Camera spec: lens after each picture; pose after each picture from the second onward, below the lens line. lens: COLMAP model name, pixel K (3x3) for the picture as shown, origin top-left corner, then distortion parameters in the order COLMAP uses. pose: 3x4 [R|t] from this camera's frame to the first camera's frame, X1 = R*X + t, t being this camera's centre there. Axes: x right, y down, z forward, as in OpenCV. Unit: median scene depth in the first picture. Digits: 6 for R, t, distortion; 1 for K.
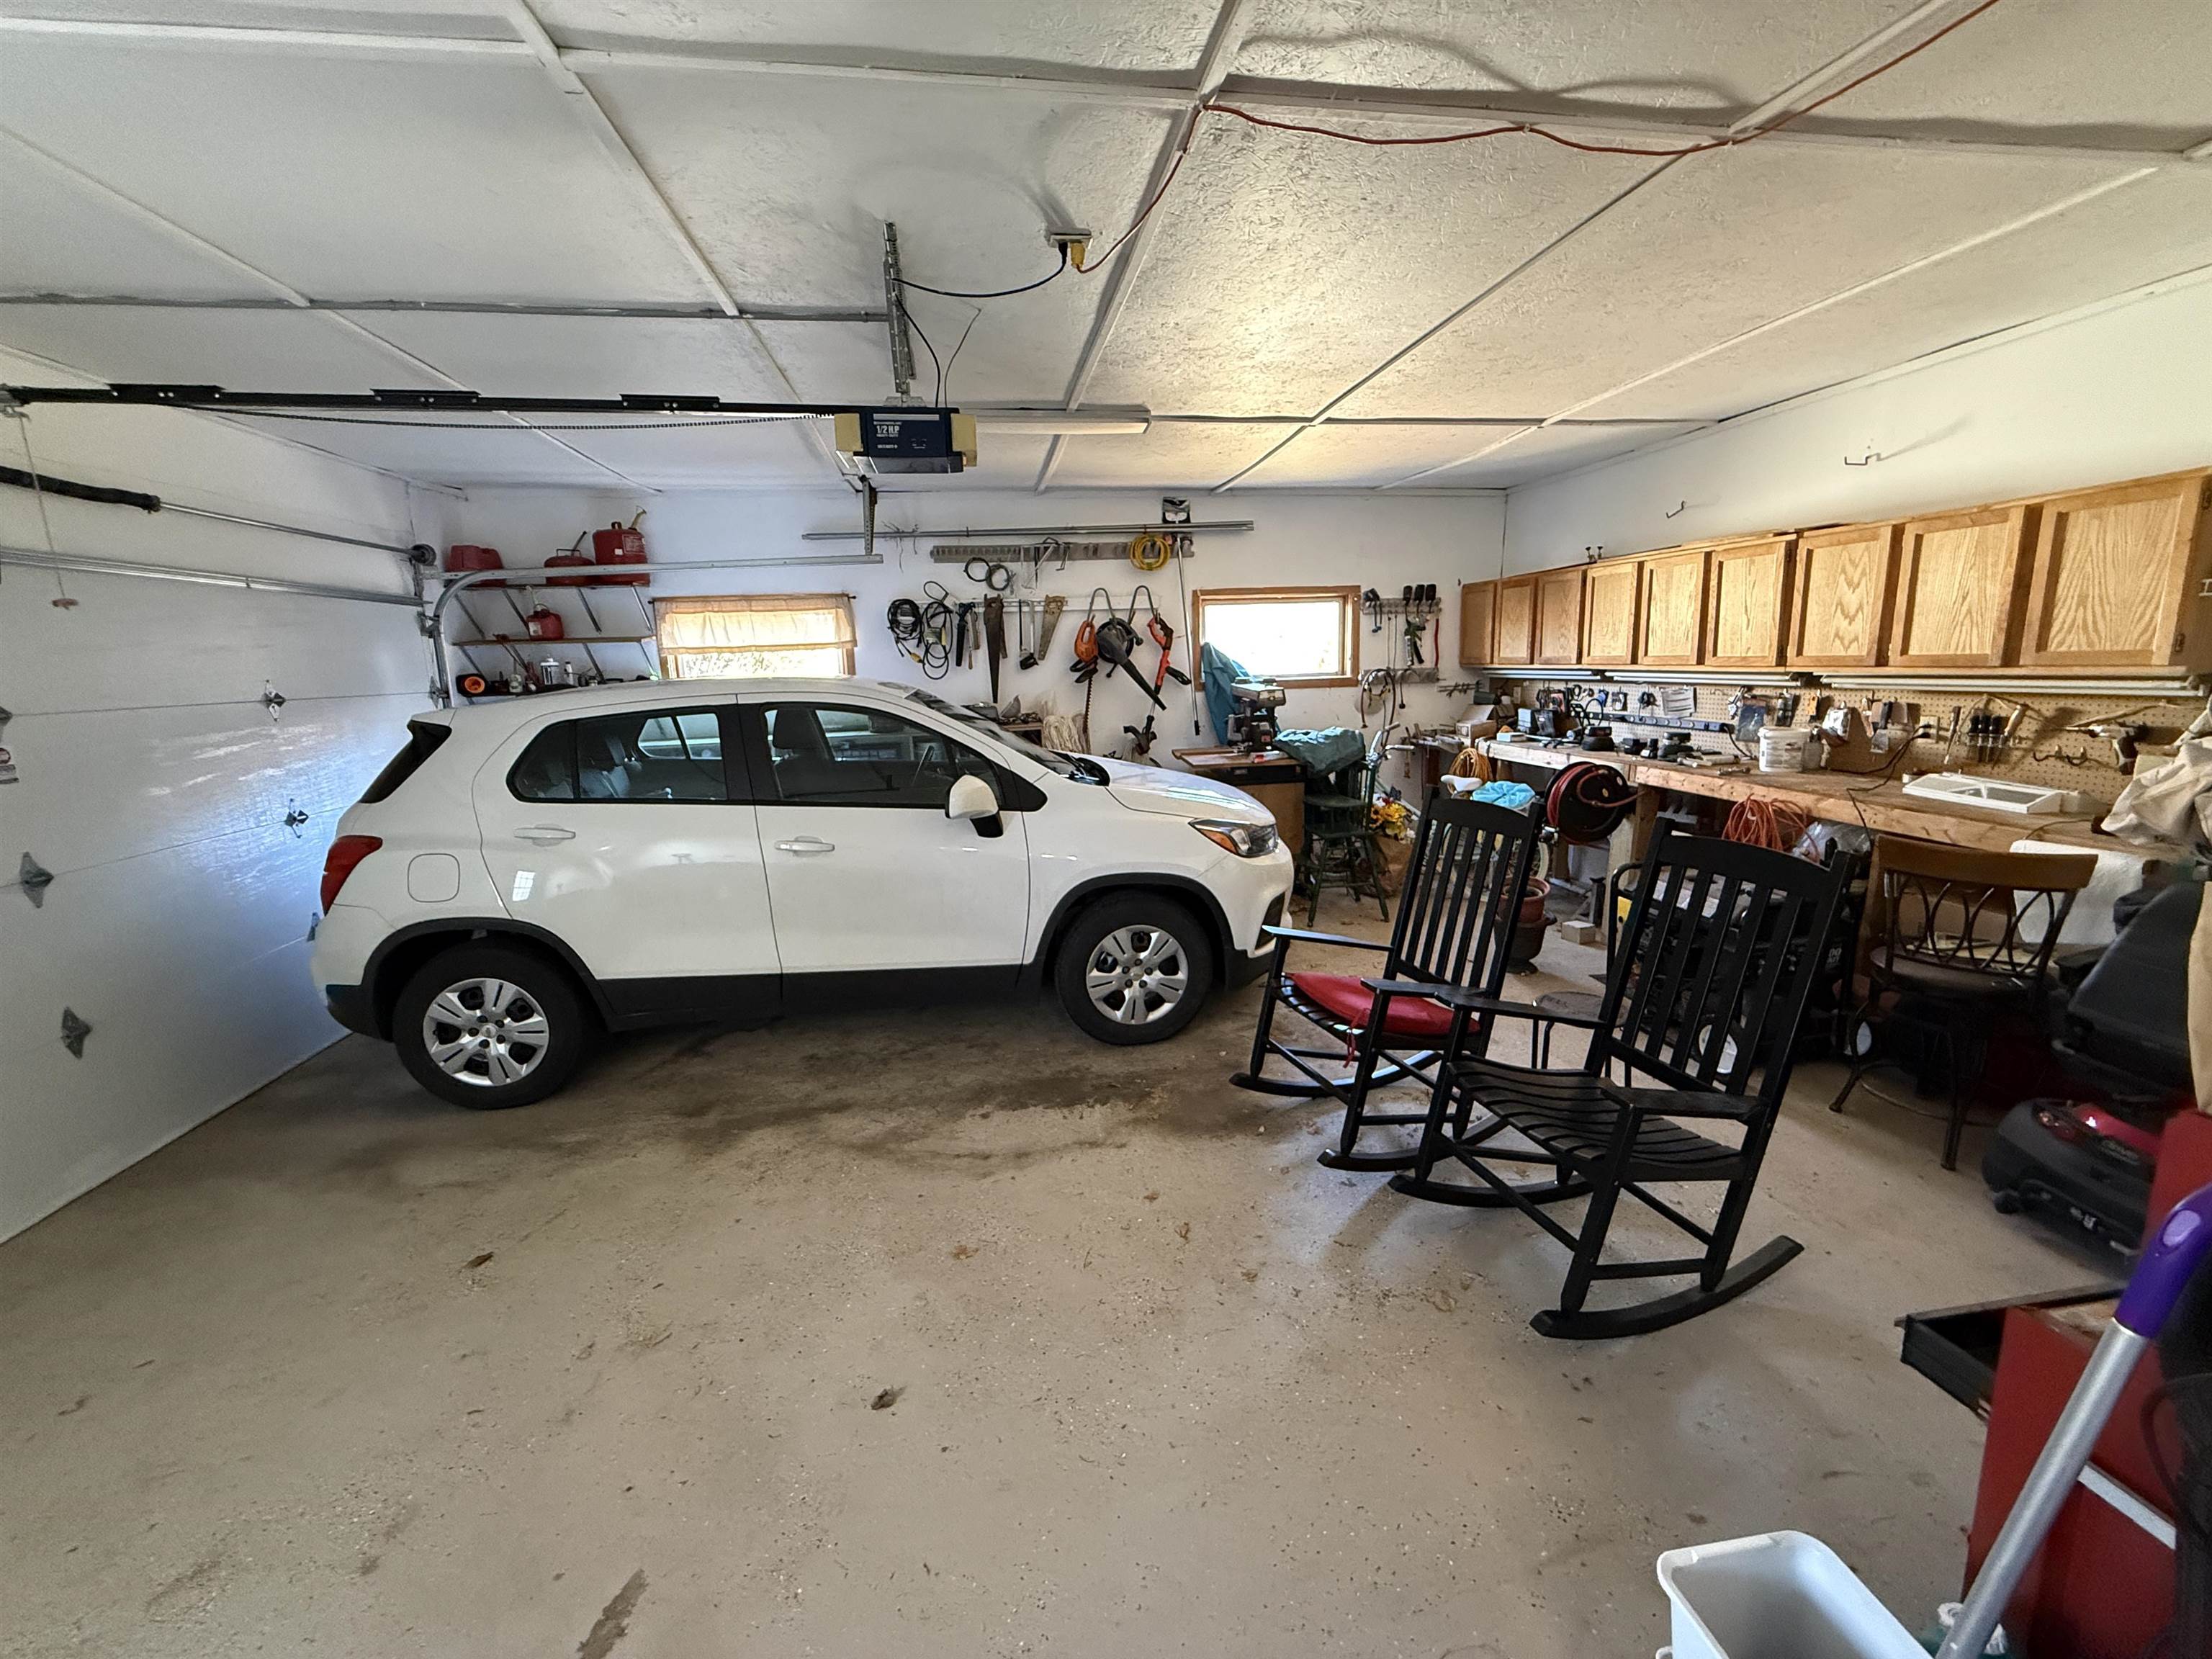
lens RADIAL K [[886.5, 0, 1102.9], [0, 886.5, 825.4], [0, 0, 1]] dist [-0.000644, 0.000579]
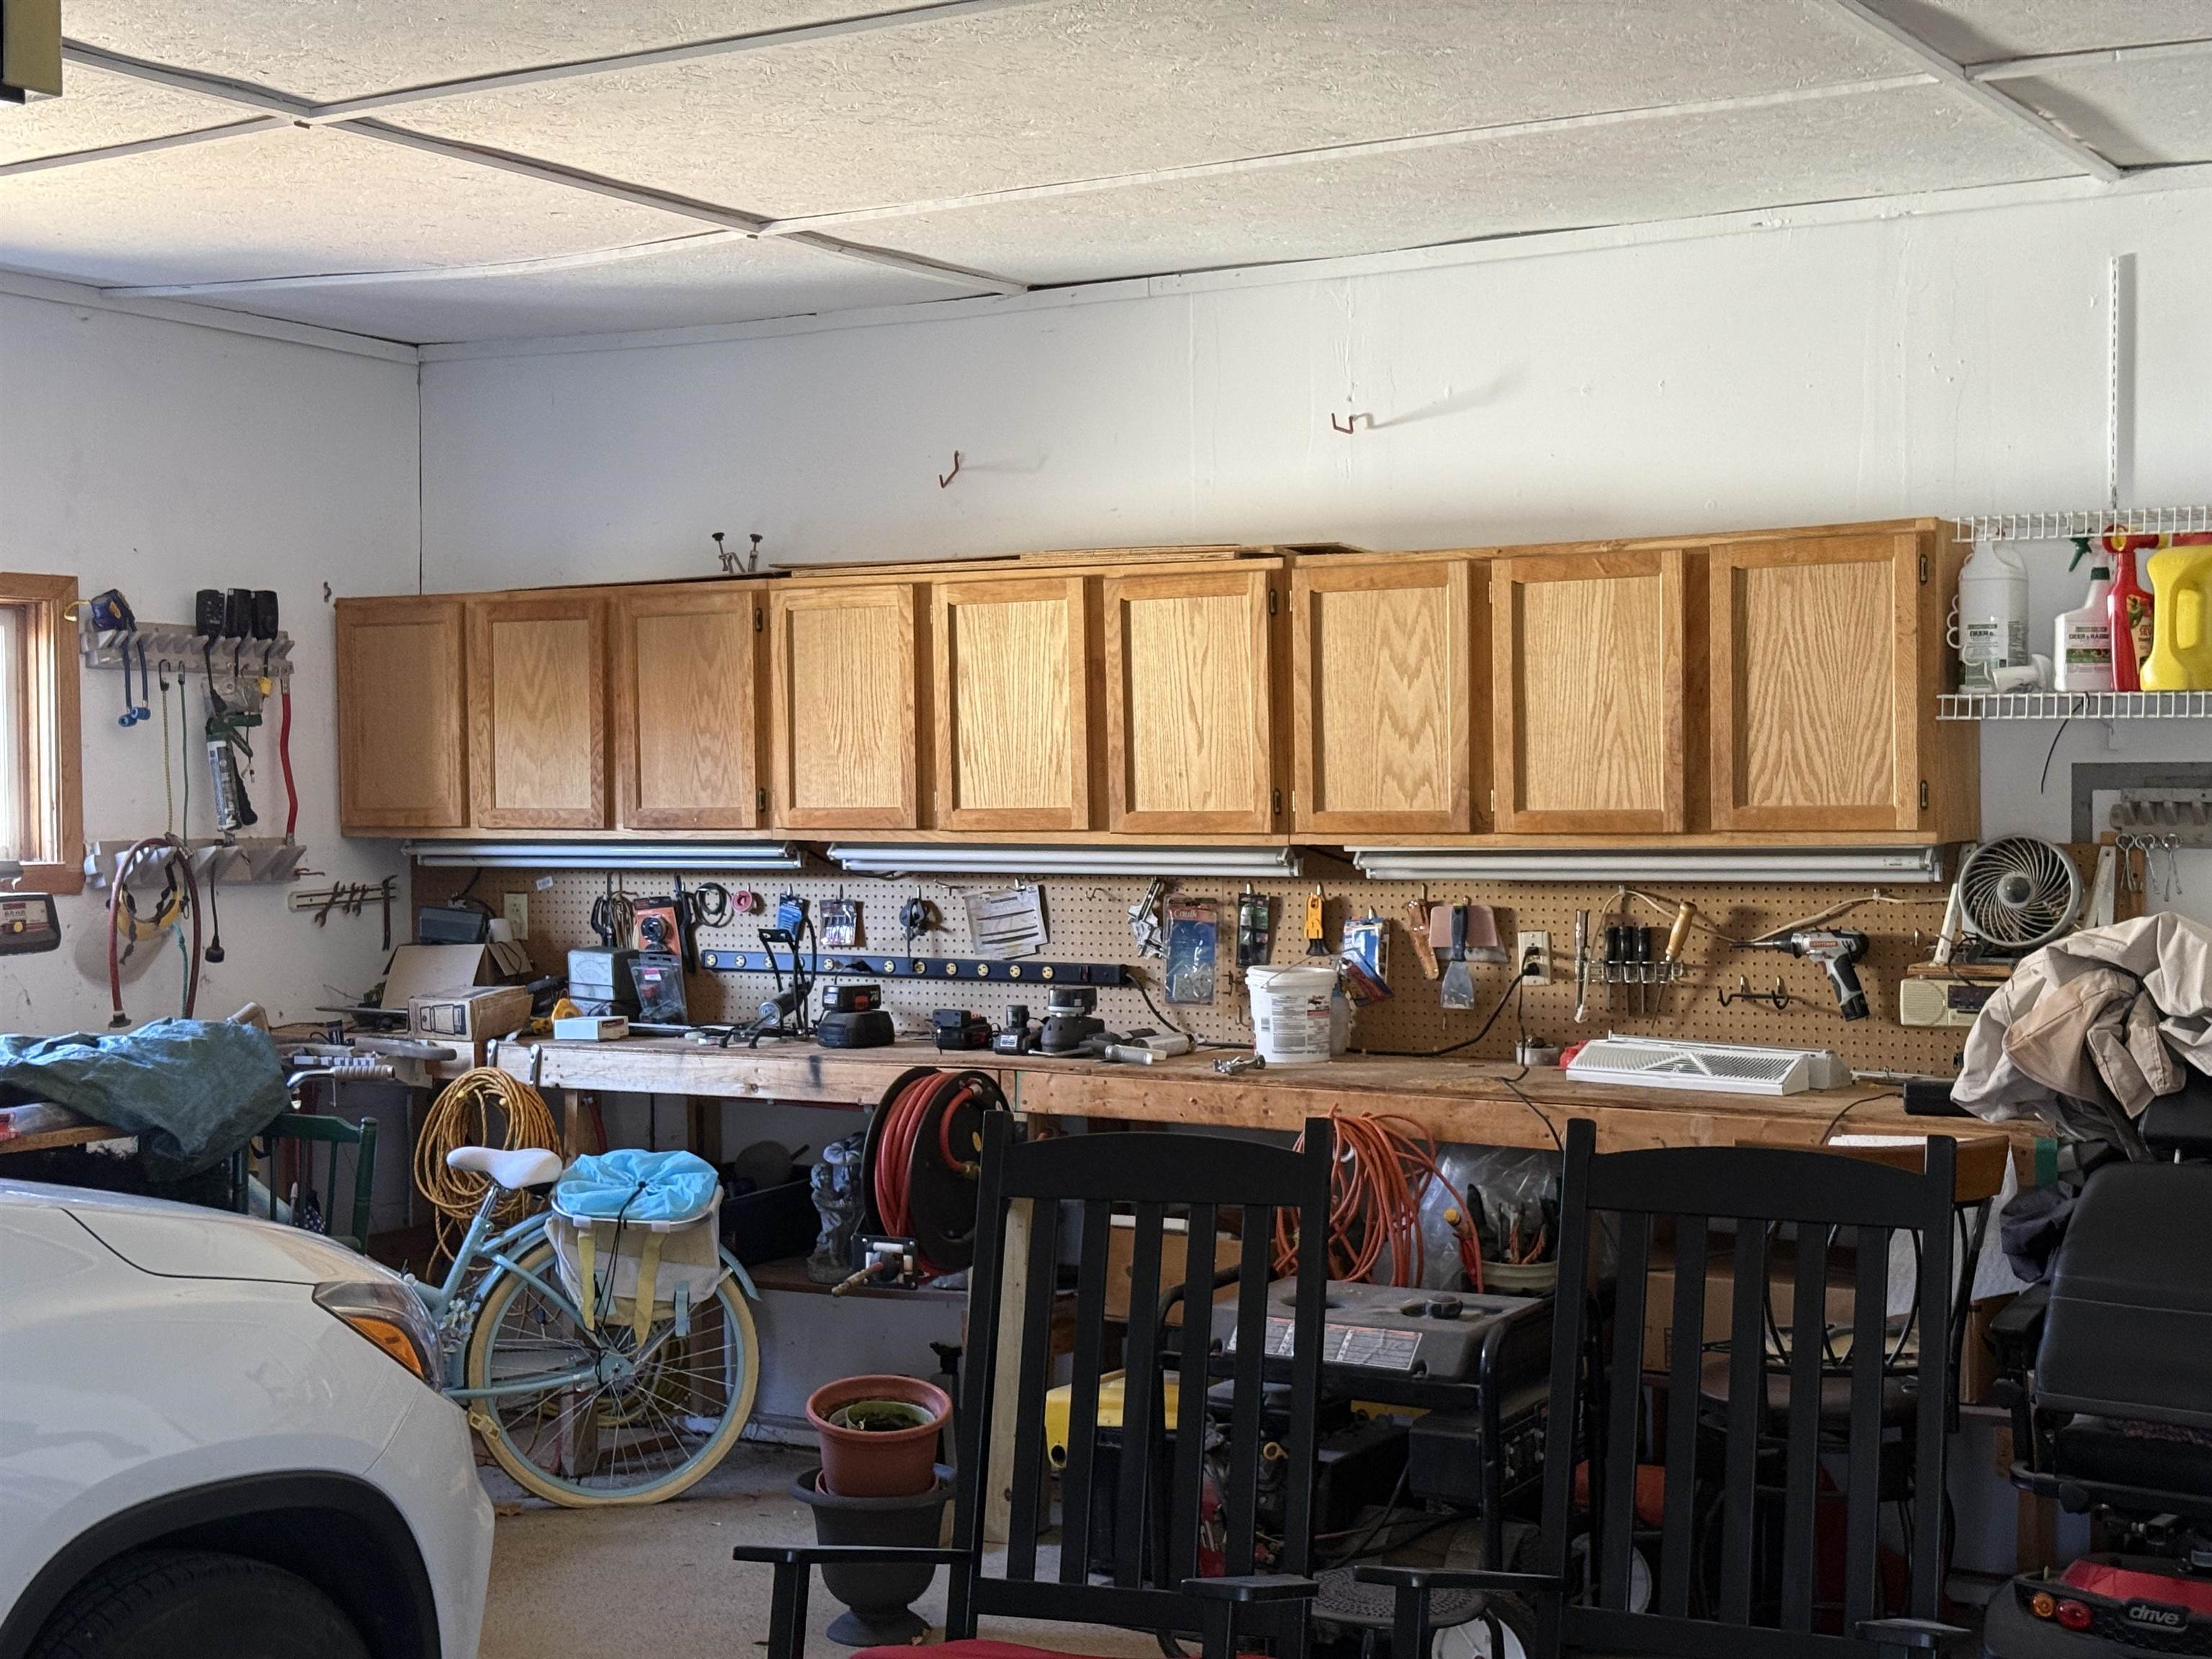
lens RADIAL K [[3147.3, 0, 1109.5], [0, 3147.3, 840.4], [0, 0, 1]] dist [0.143750, 0.000000]
pose [[0.630984, 0.010227, 0.775728, -0.252545], [0.132084, 0.983898, -0.120410, 0.004365], [-0.764469, 0.178438, 0.619473, 0.024323]]
